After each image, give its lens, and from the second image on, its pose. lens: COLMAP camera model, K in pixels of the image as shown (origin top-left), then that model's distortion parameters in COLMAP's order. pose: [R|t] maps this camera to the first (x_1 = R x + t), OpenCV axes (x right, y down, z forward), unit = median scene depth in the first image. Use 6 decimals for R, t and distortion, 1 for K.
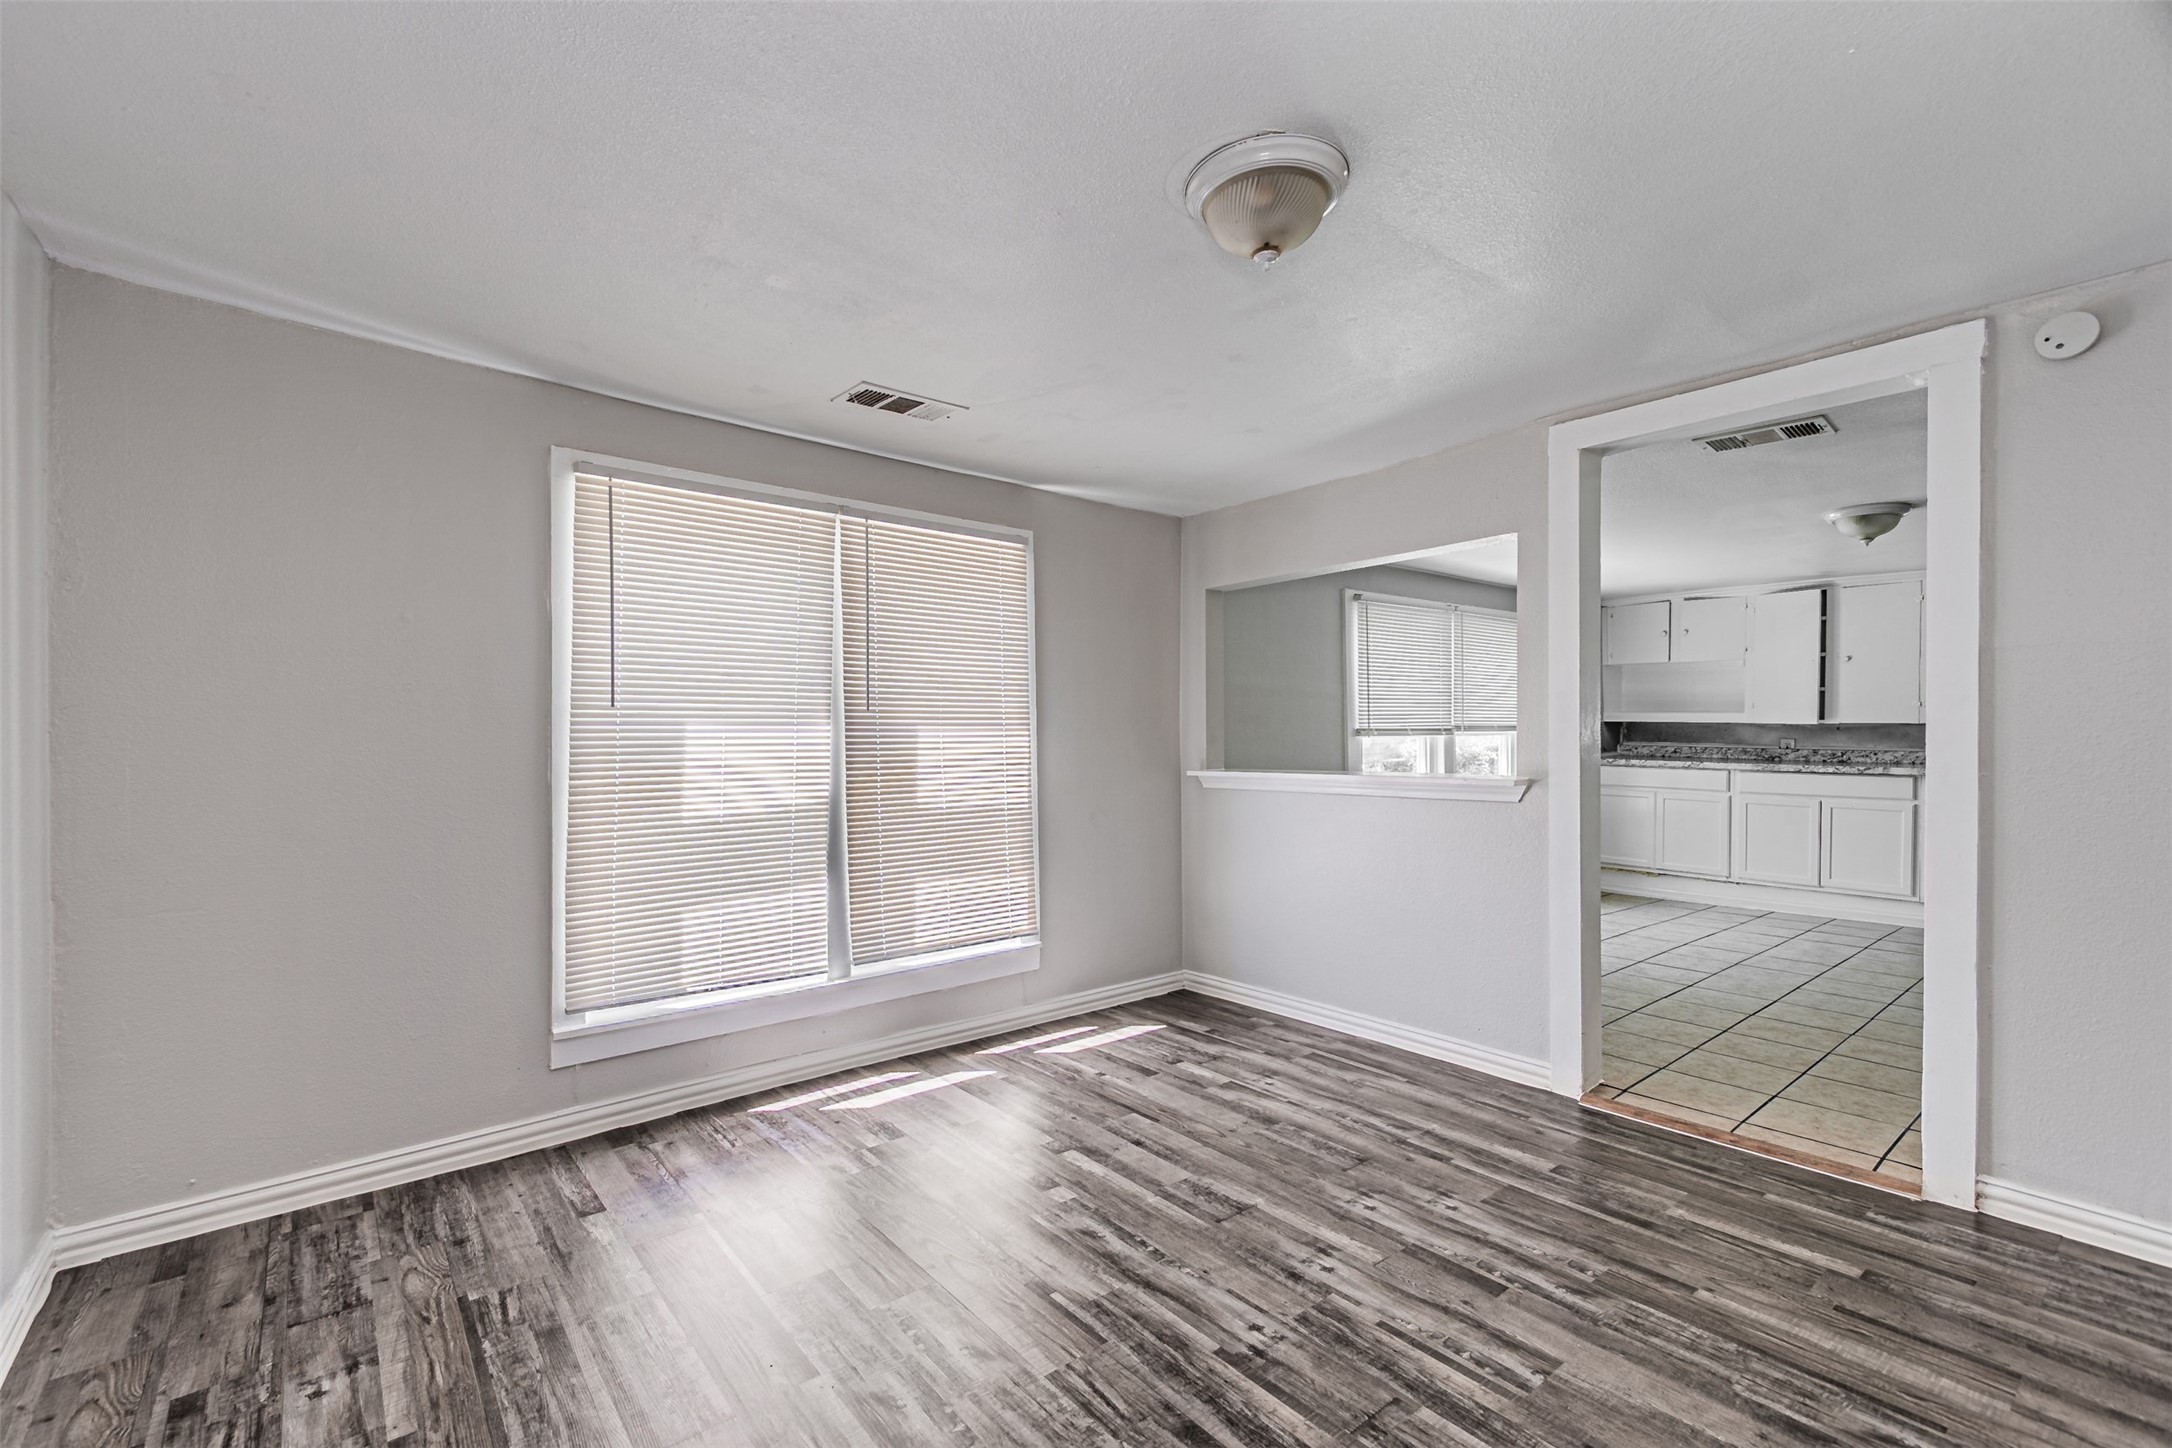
lens RADIAL K [[950.4, 0, 1073.6], [0, 950.4, 737.8], [0, 0, 1]] dist [0.005307, -0.001590]
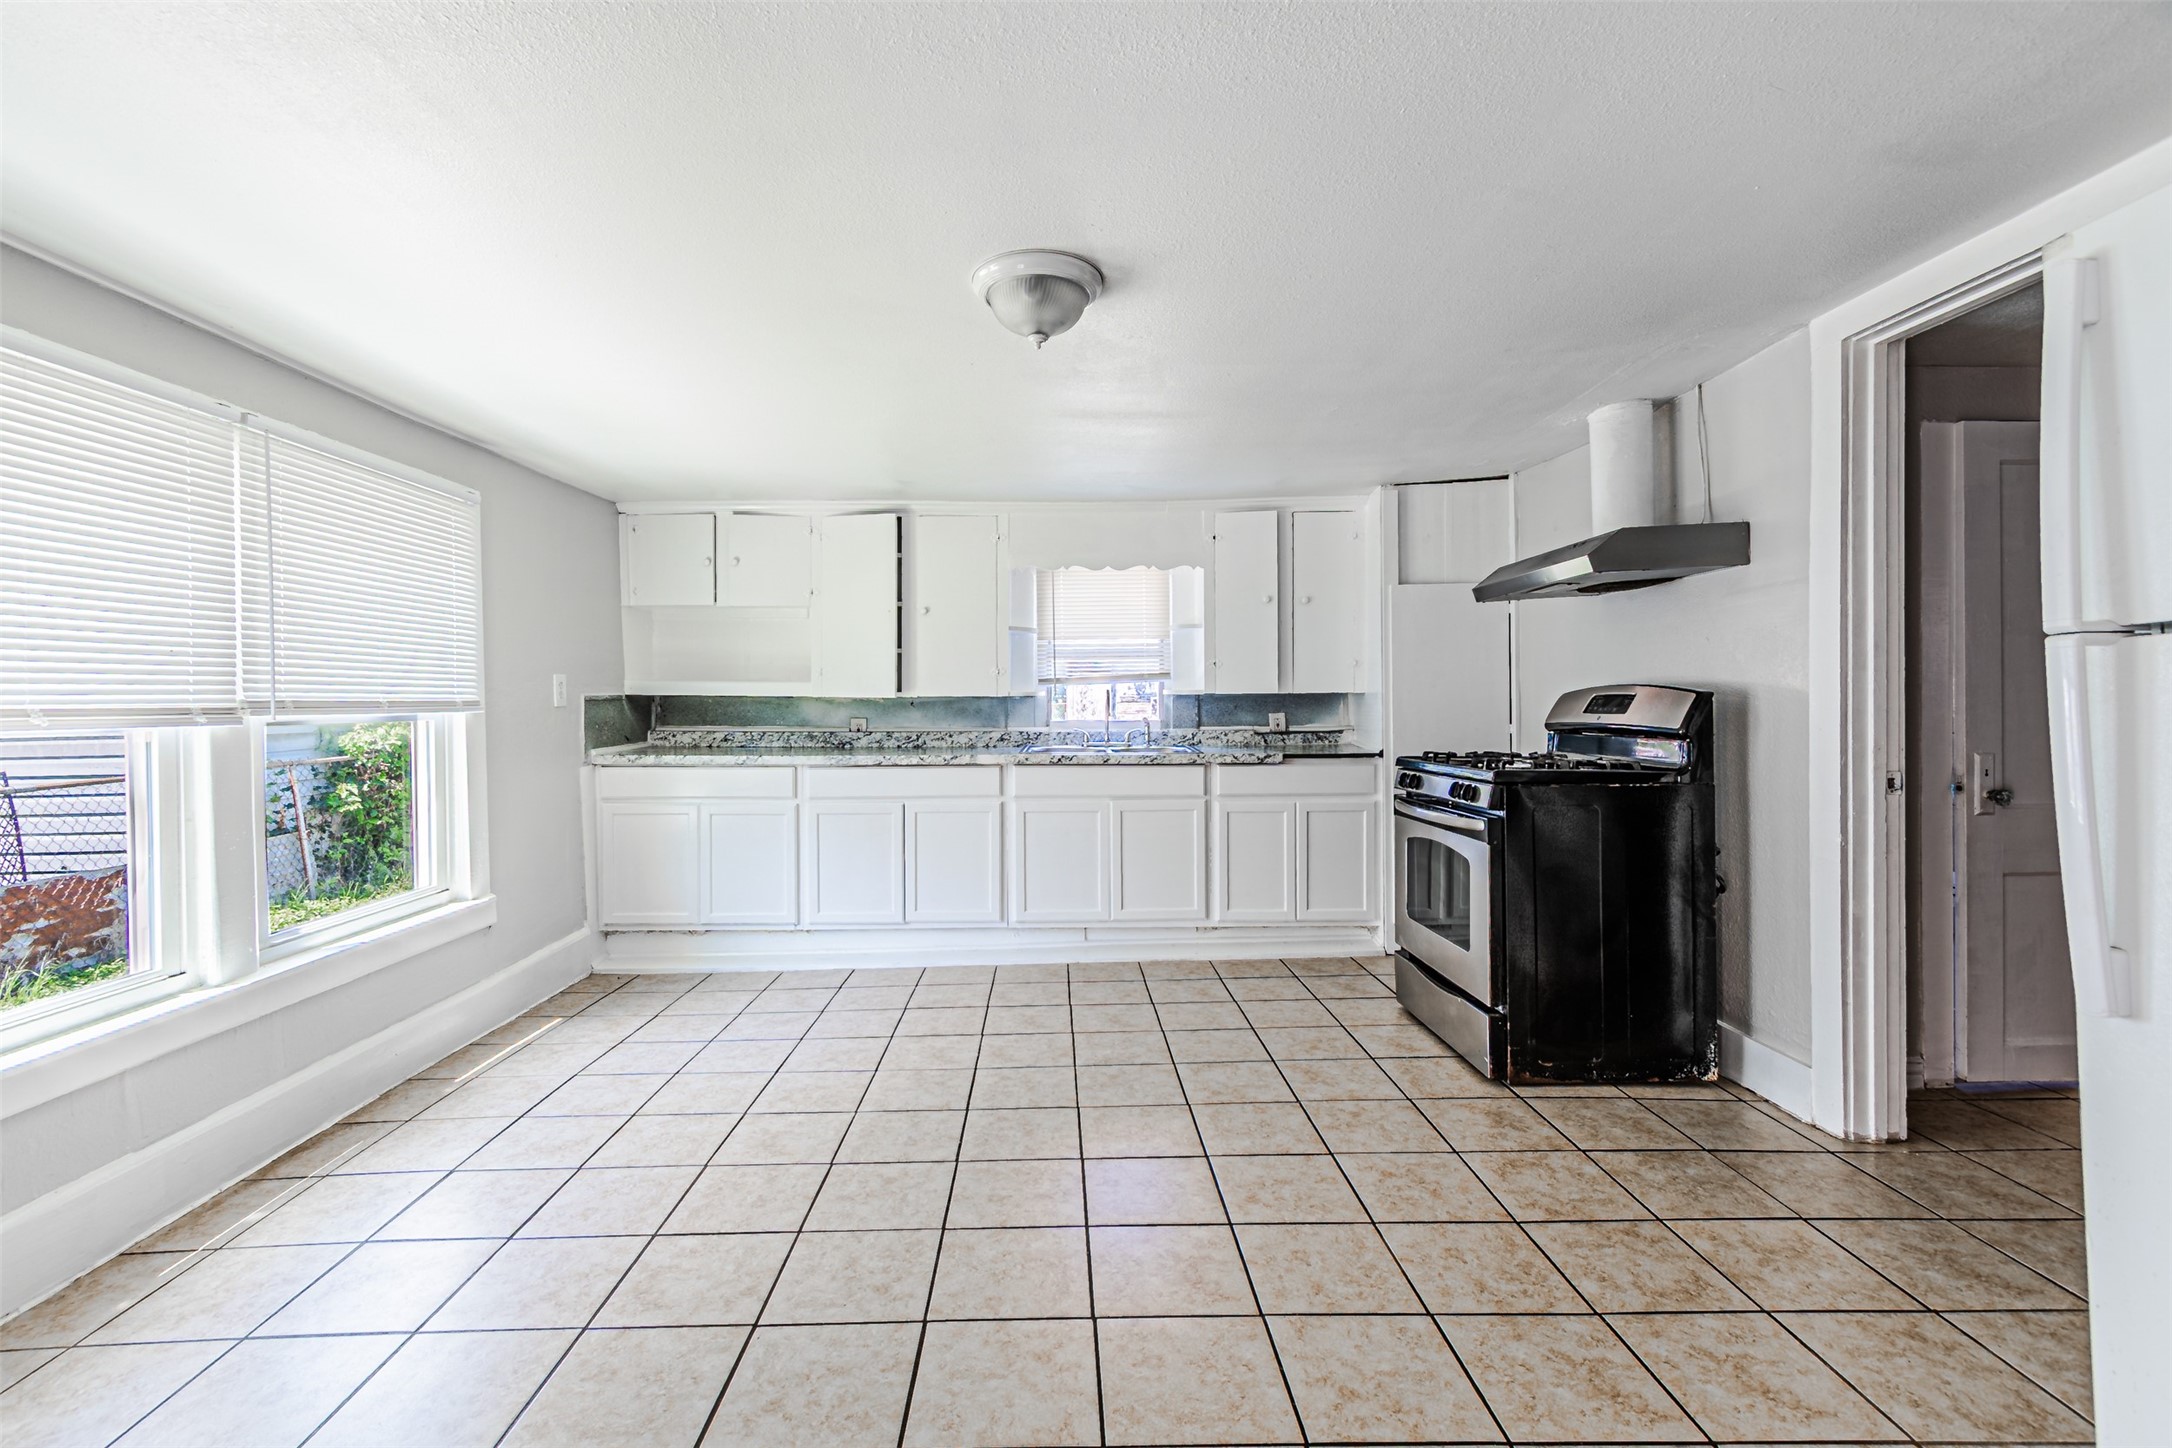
lens RADIAL K [[950.4, 0, 1058.6], [0, 950.4, 708.1], [0, 0, 1]] dist [0.005307, -0.001590]
pose [[0.625837, -0.008580, 0.779906, 0.620776], [0.018338, 0.999825, -0.003716, -0.003365], [-0.779738, 0.016627, 0.625885, 0.961229]]
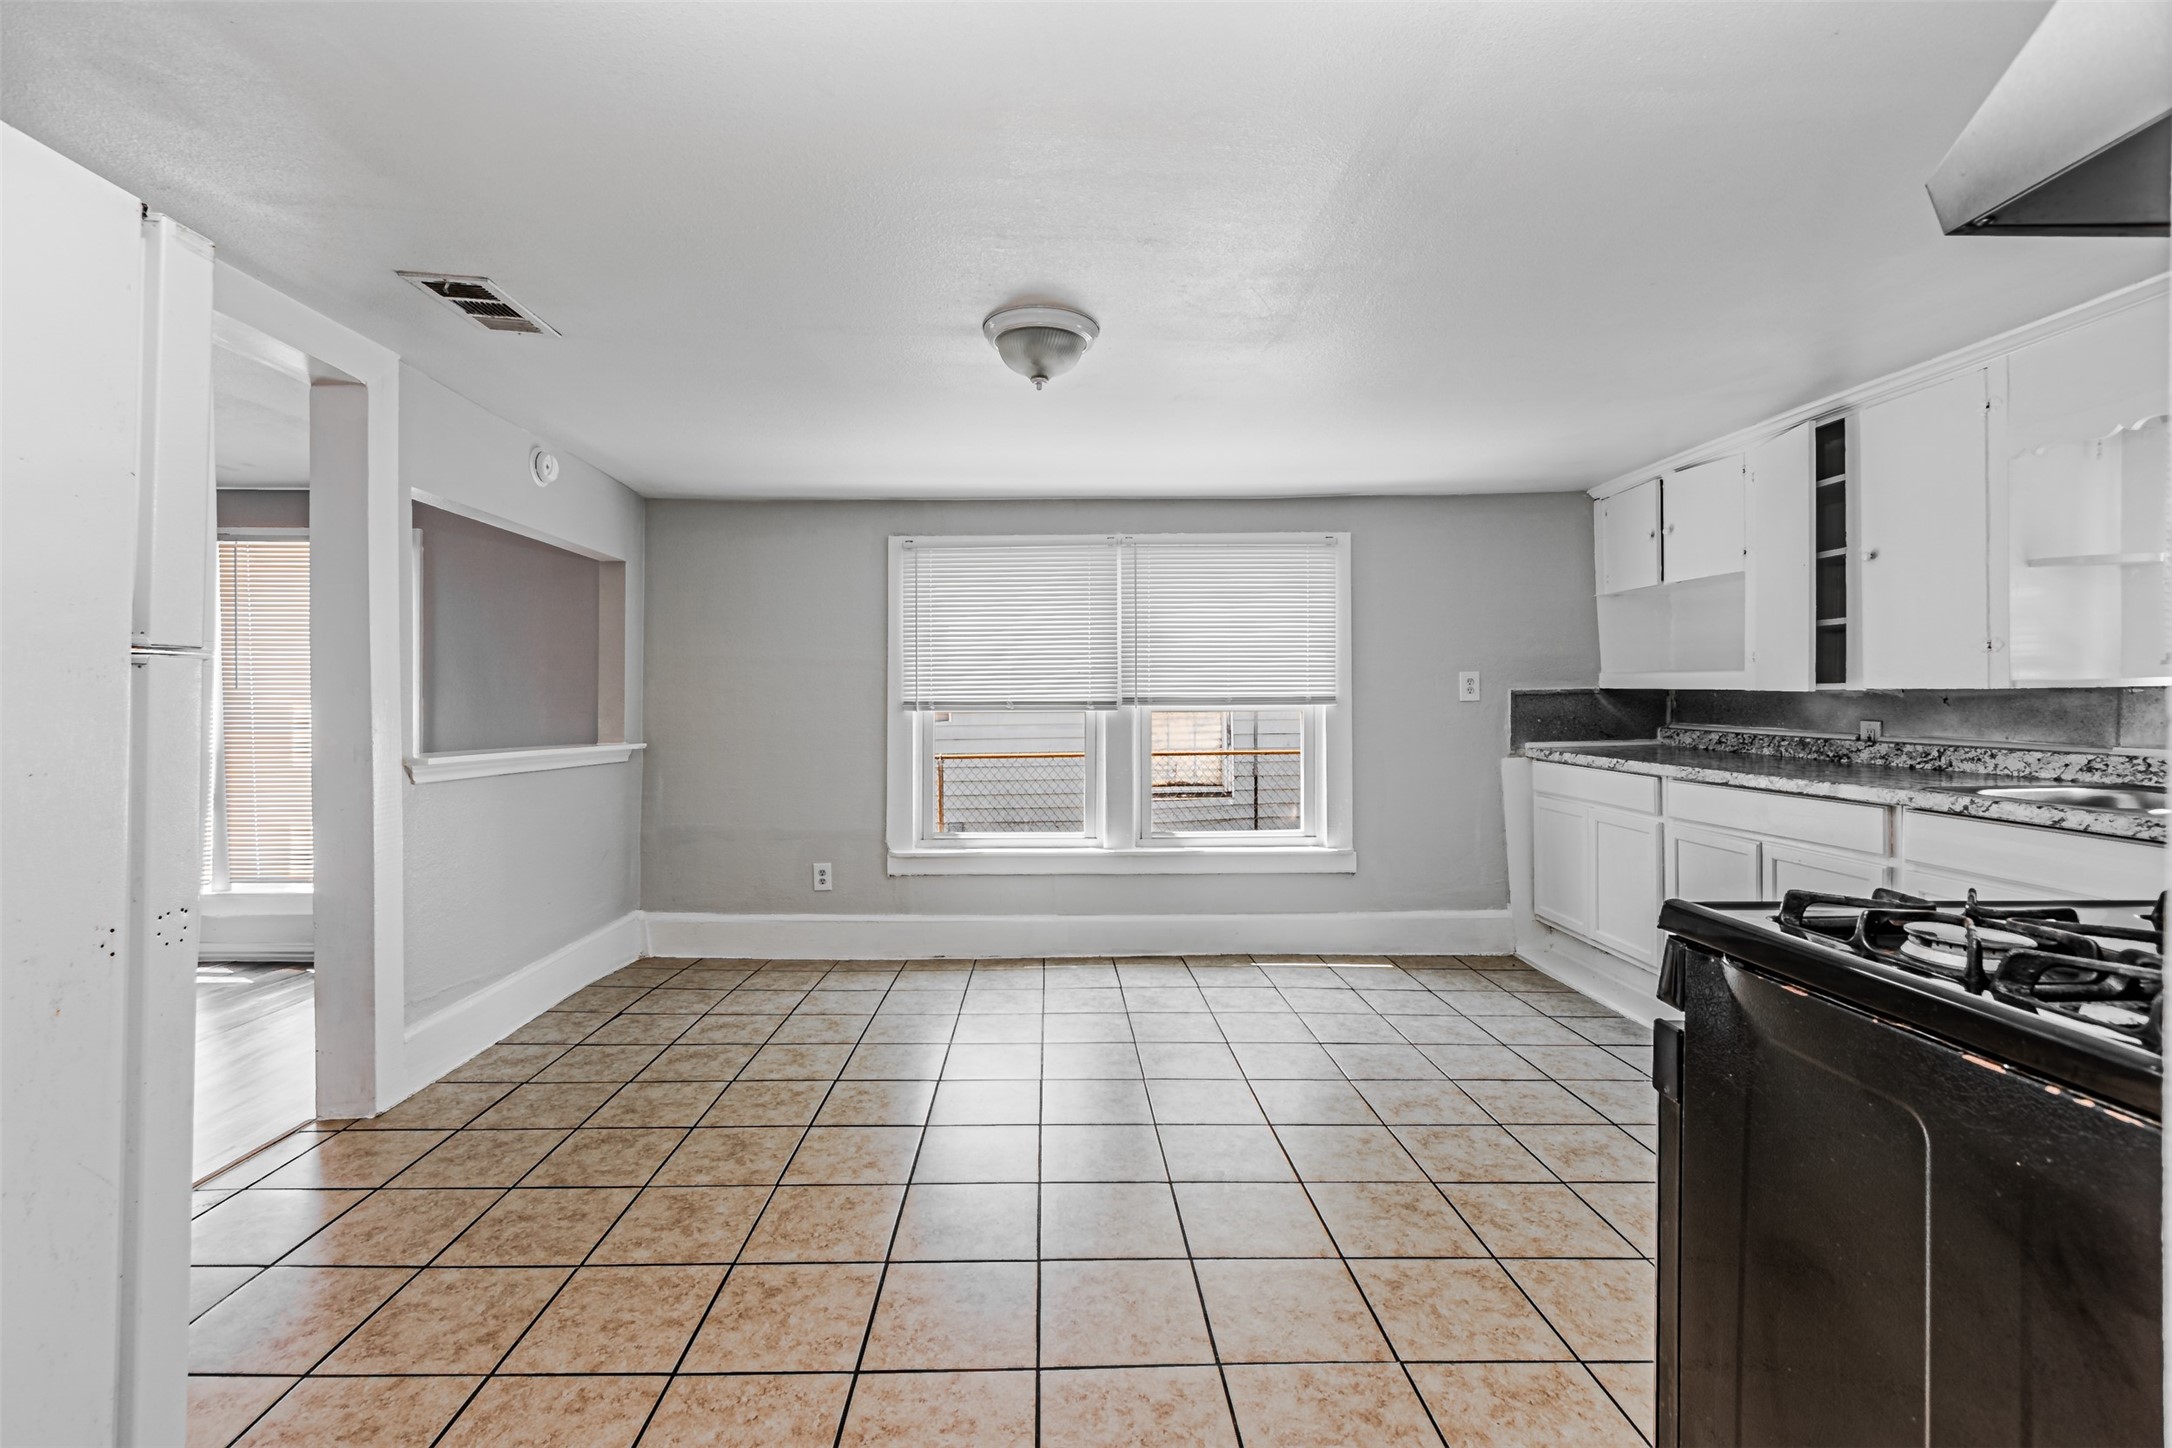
lens RADIAL K [[950.4, 0, 1070.4], [0, 950.4, 710.4], [0, 0, 1]] dist [0.005307, -0.001590]
pose [[0.788236, 0.005613, -0.615347, 1.719781], [-0.006985, 0.999976, 0.000175, -0.004407], [0.615333, 0.004160, 0.788256, 0.791733]]
